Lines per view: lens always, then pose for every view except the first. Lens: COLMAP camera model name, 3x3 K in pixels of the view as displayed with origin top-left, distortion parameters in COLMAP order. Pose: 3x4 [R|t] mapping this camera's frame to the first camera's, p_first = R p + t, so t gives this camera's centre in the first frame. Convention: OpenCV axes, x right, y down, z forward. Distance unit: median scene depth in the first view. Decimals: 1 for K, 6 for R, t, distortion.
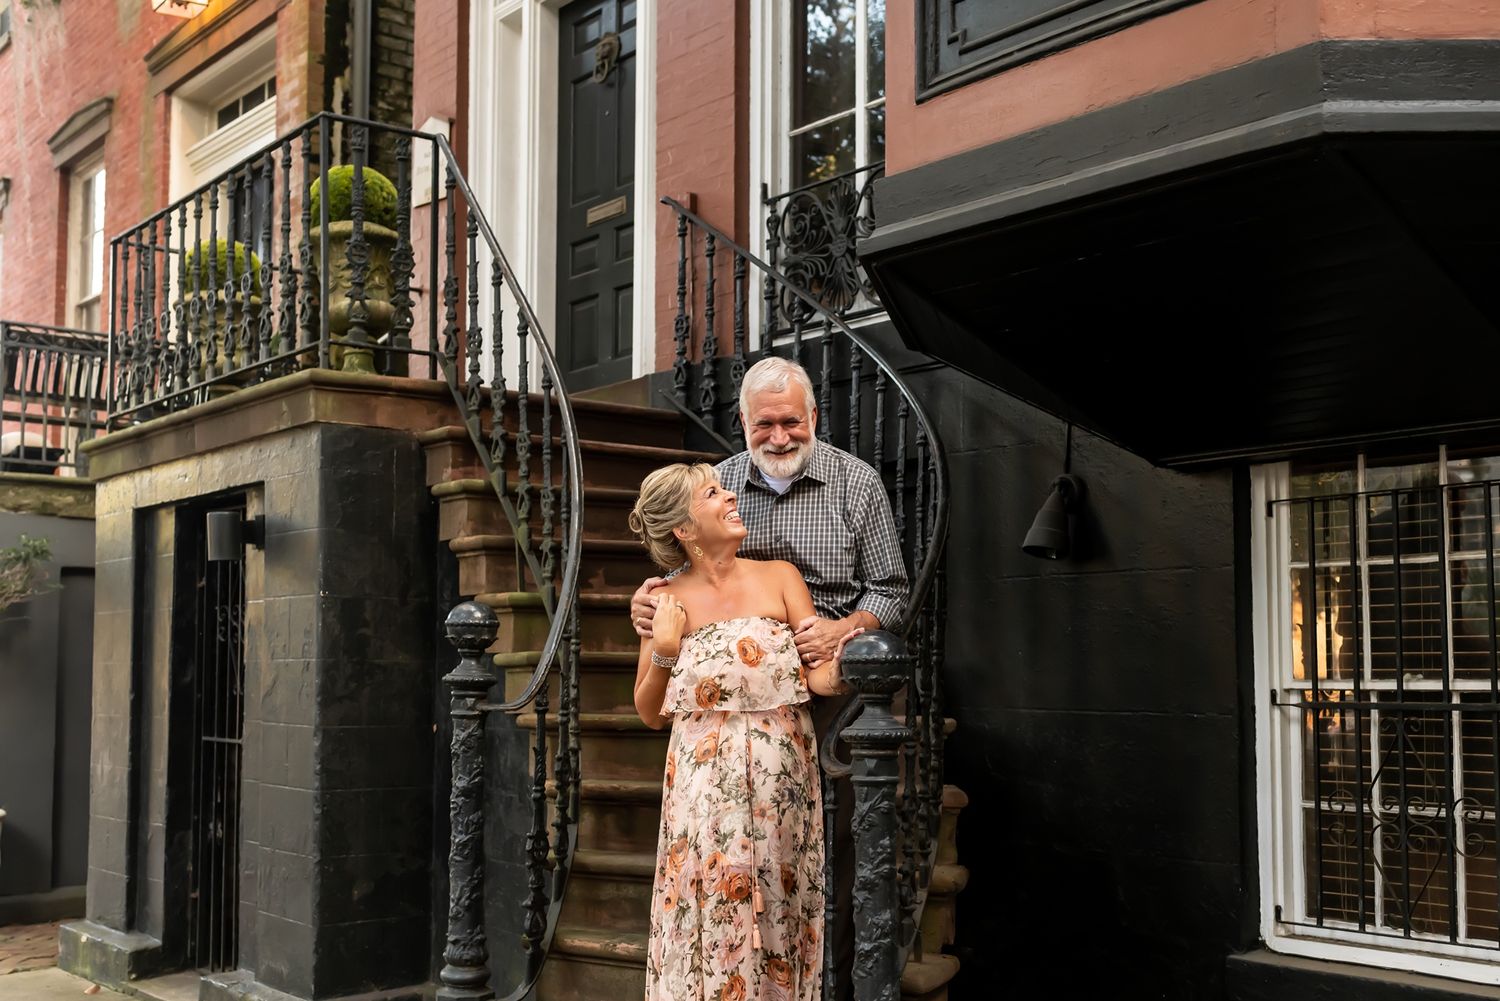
lens RADIAL K [[1490.4, 0, 751.2], [0, 1490.4, 553.3], [0, 0, 1]] dist [0.004601, 0.008961]
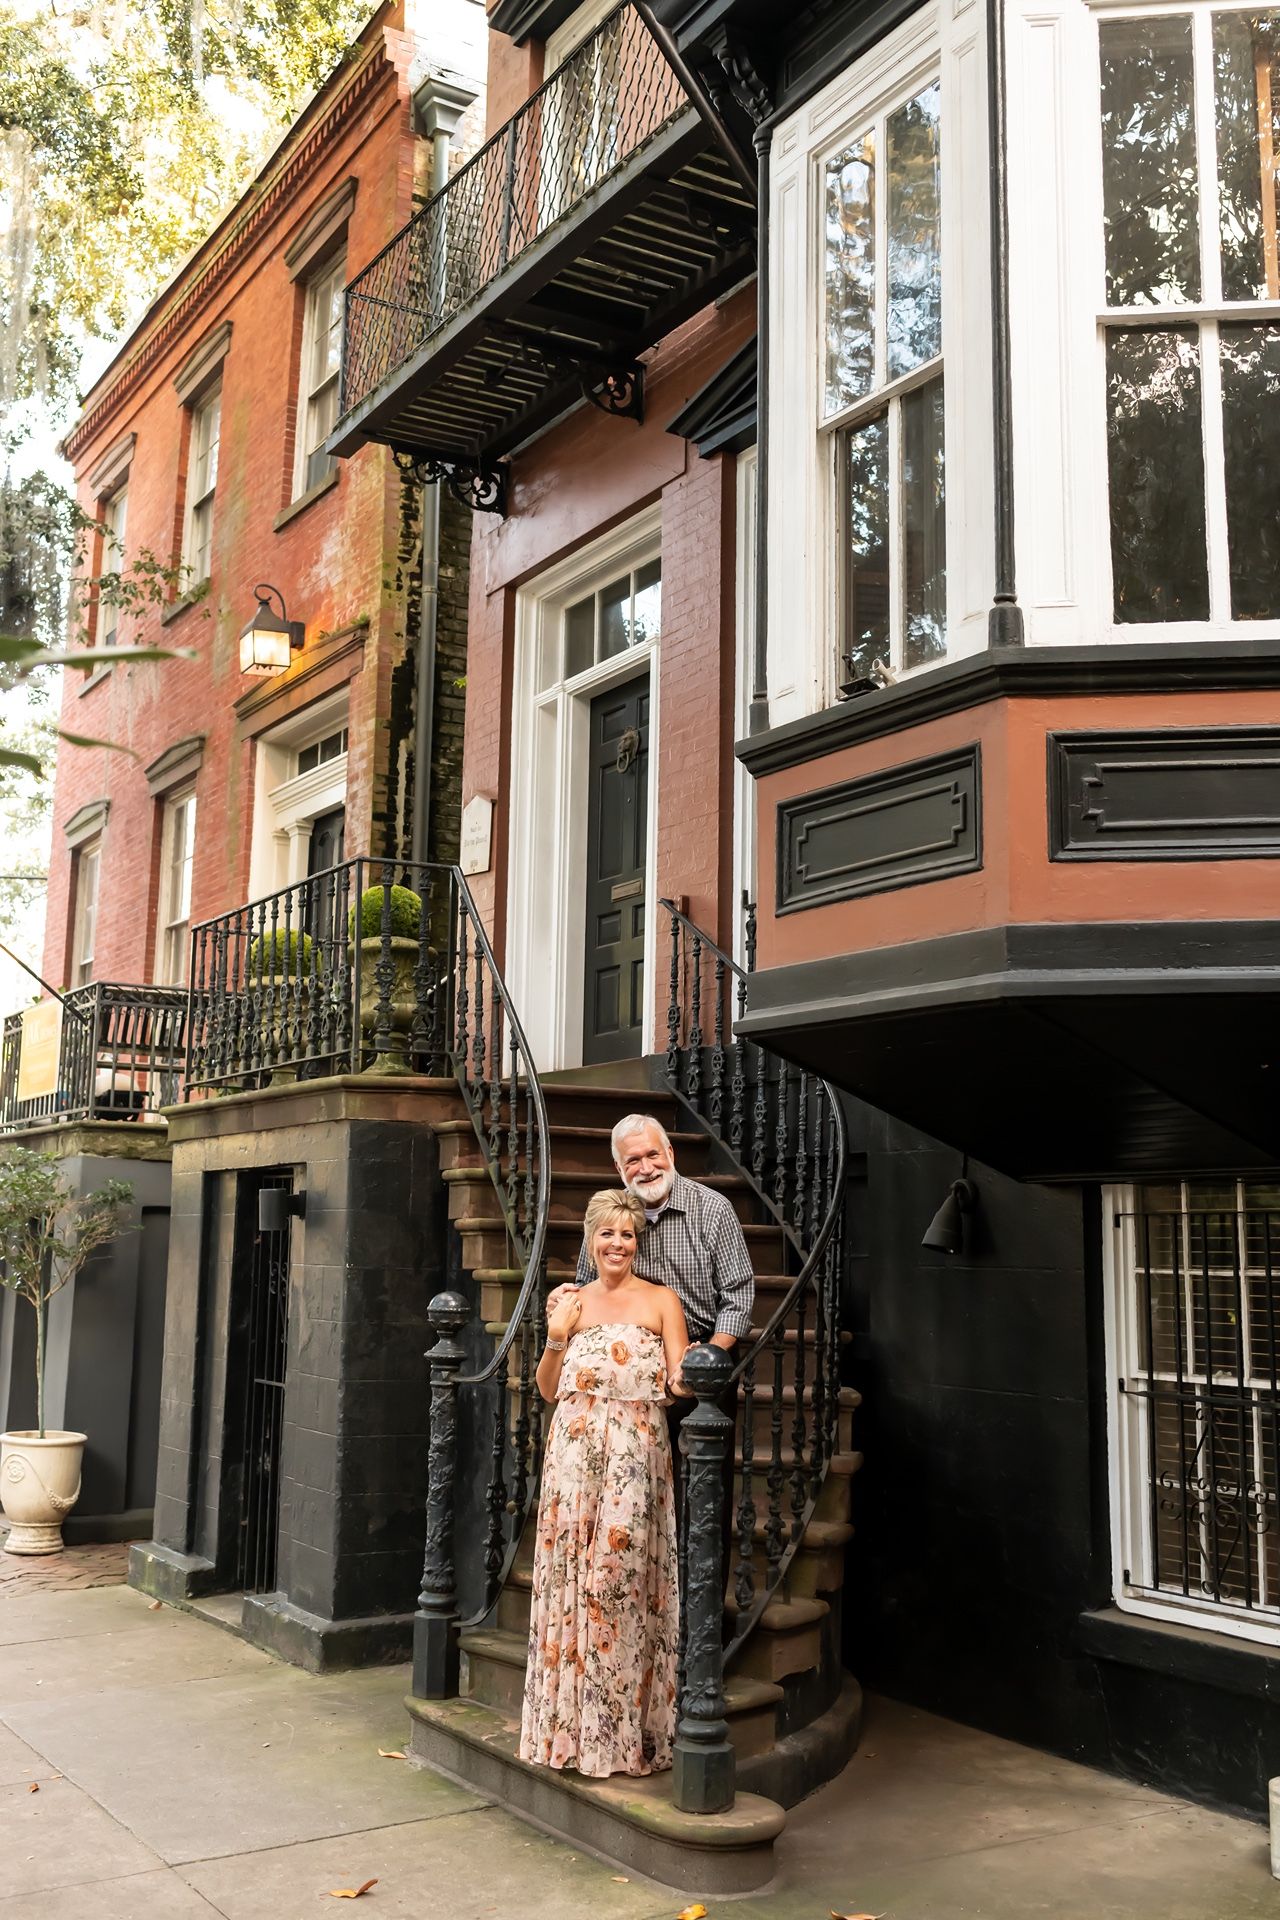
lens RADIAL K [[1758.0, 0, 668.3], [0, 1758.0, 961.7], [0, 0, 1]] dist [0.004731, 0.008578]
pose [[0.989201, -0.009332, -0.146269, 0.143028], [-0.003890, 0.995947, -0.089853, -0.075086], [0.146515, 0.089452, 0.985156, -0.300886]]
